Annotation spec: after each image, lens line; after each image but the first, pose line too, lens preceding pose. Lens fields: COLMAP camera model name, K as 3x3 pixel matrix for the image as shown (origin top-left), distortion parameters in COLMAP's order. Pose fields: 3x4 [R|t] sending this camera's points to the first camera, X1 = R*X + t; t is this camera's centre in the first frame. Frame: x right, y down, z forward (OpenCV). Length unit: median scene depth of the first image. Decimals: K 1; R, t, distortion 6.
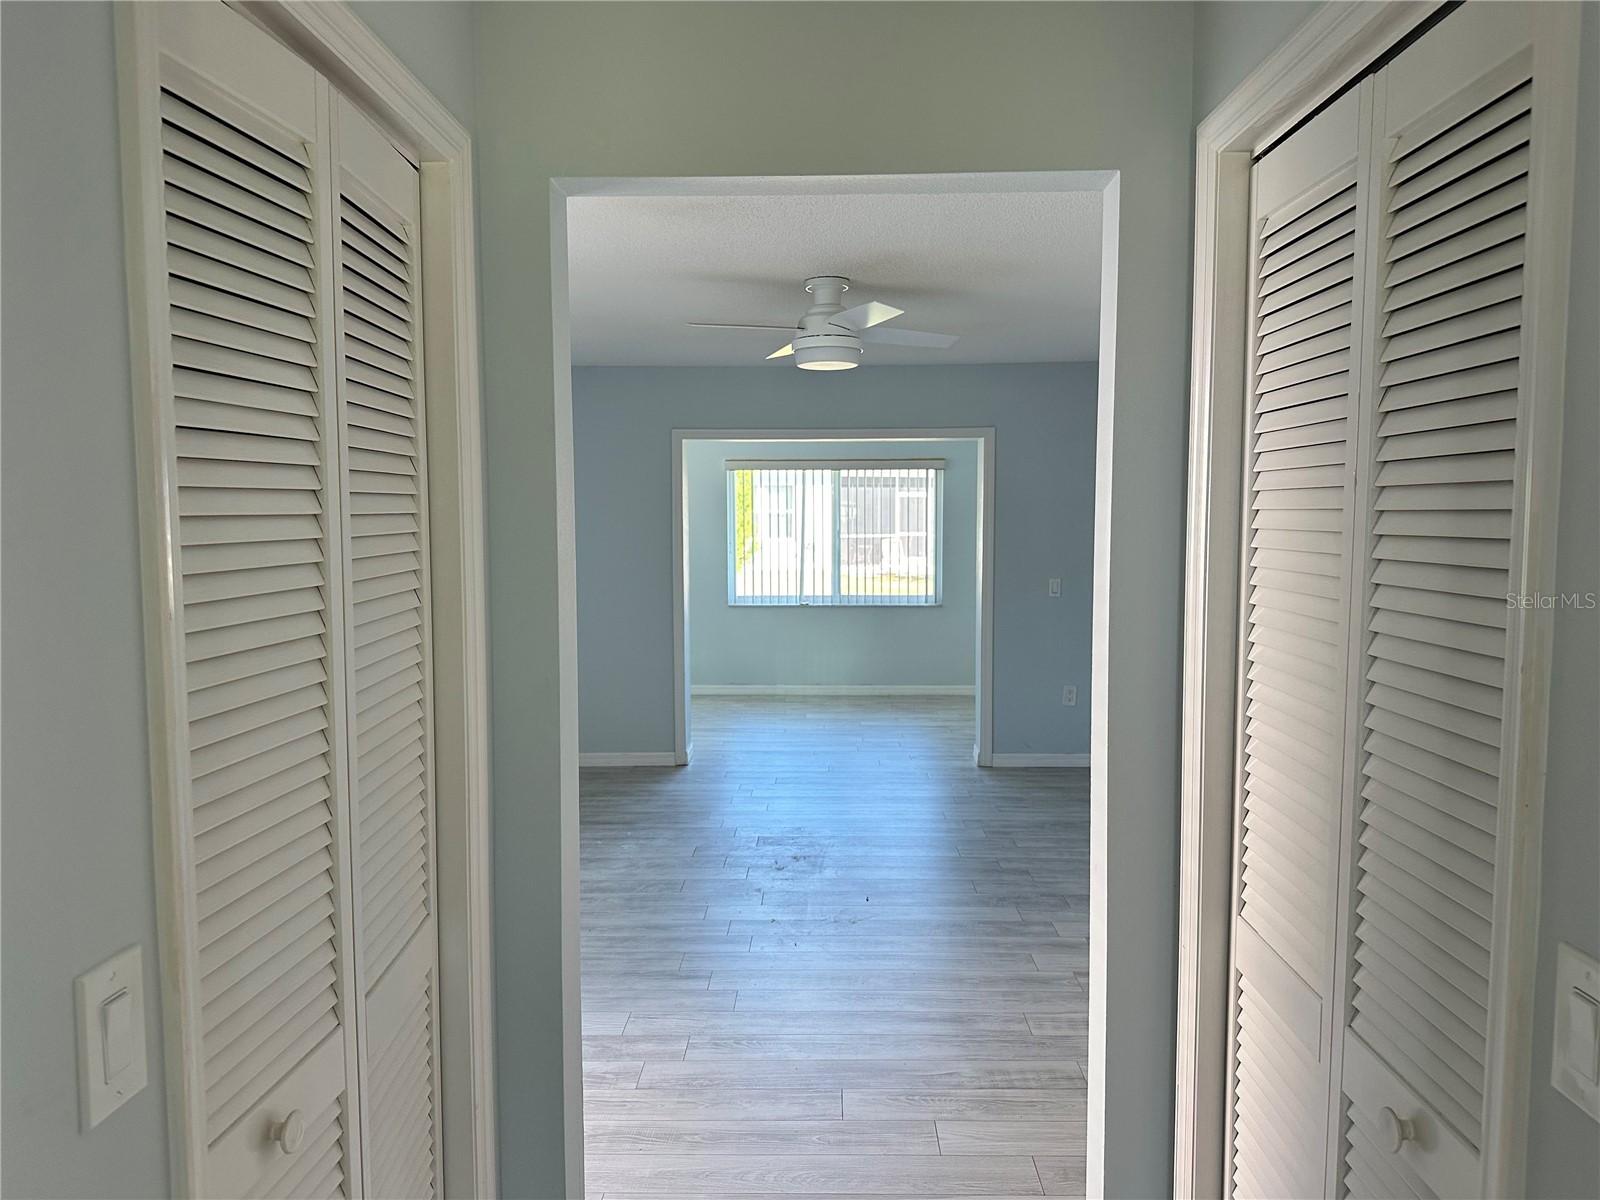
lens RADIAL K [[1132.9, 0, 791.9], [0, 1132.9, 598.2], [0, 0, 1]] dist [0.105892, -0.104765]
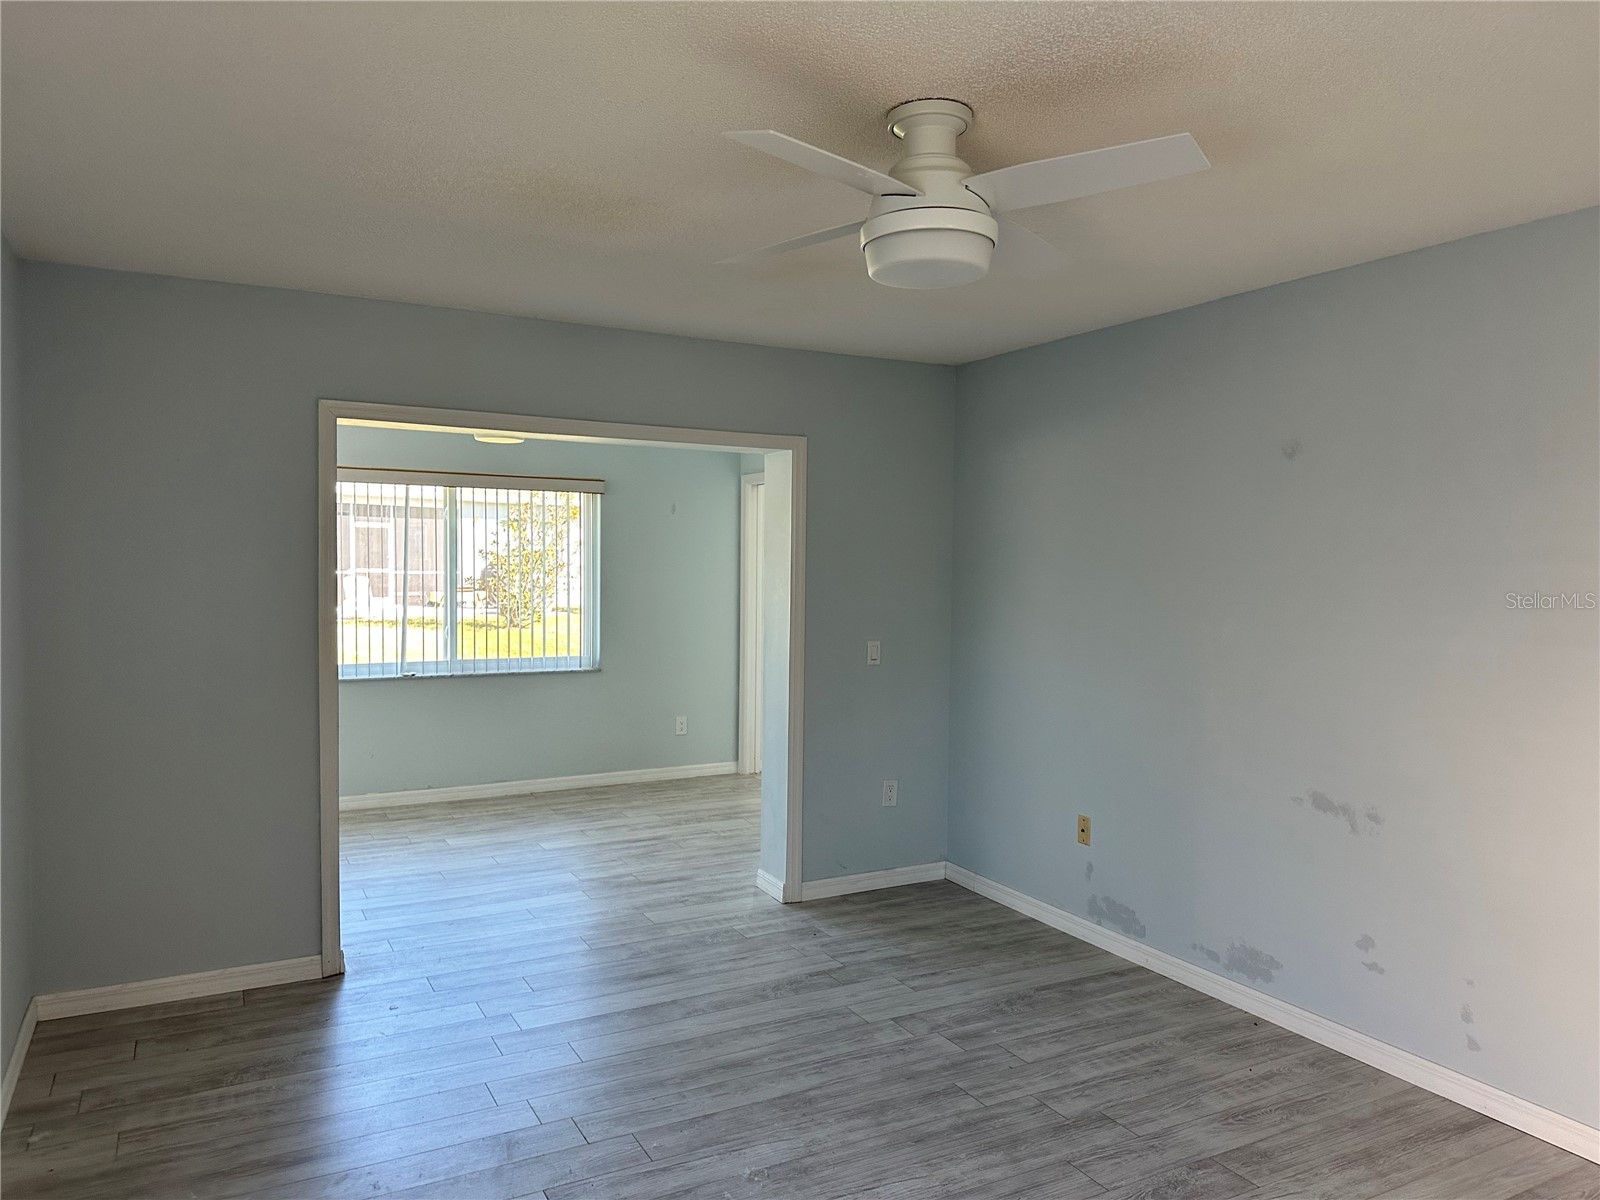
lens RADIAL K [[1132.9, 0, 791.9], [0, 1132.9, 598.2], [0, 0, 1]] dist [0.105892, -0.104765]
pose [[0.870431, -0.004098, 0.492273, -0.249301], [0.019756, 0.999451, -0.026613, -0.034971], [-0.491893, 0.032890, 0.870034, 0.488547]]
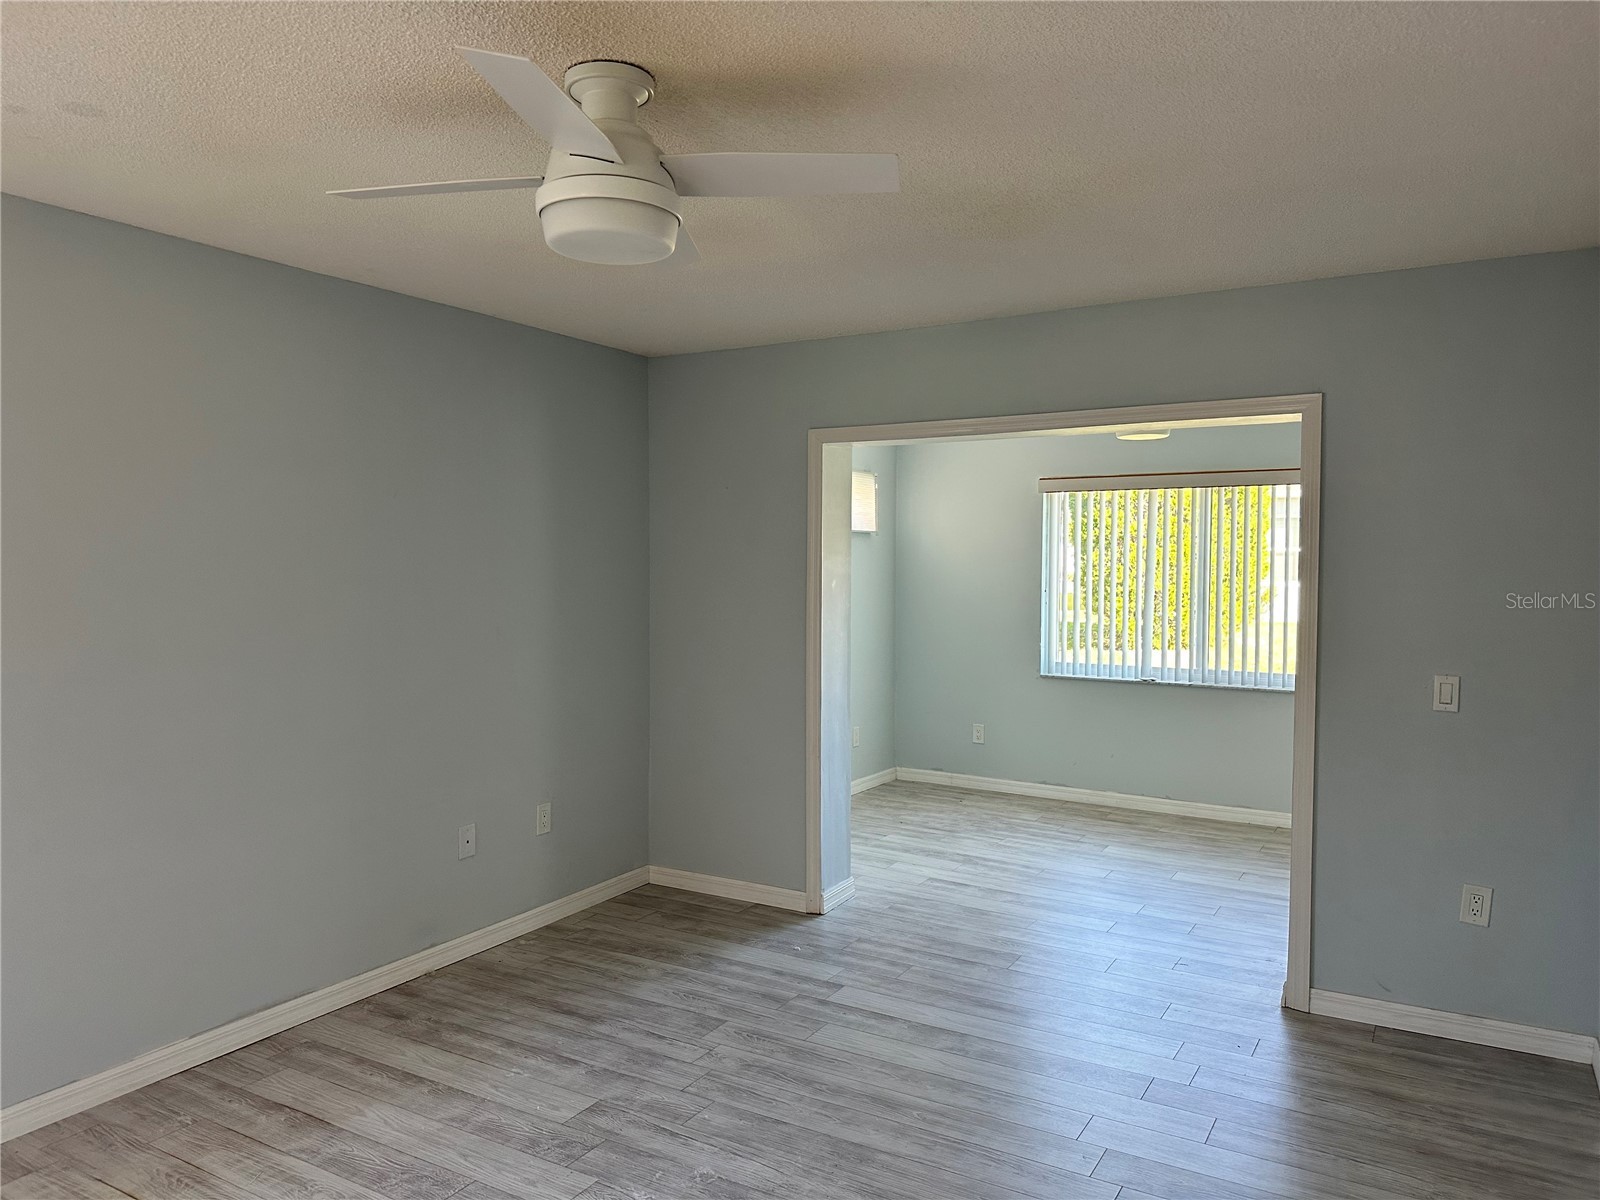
lens RADIAL K [[1132.9, 0, 799.3], [0, 1132.9, 599.1], [0, 0, 1]] dist [0.110144, -0.111087]
pose [[0.873625, 0.025265, -0.485943, 0.303554], [-0.041180, 0.998907, -0.022098, -0.037243], [0.484853, 0.039316, 0.873711, 0.519836]]
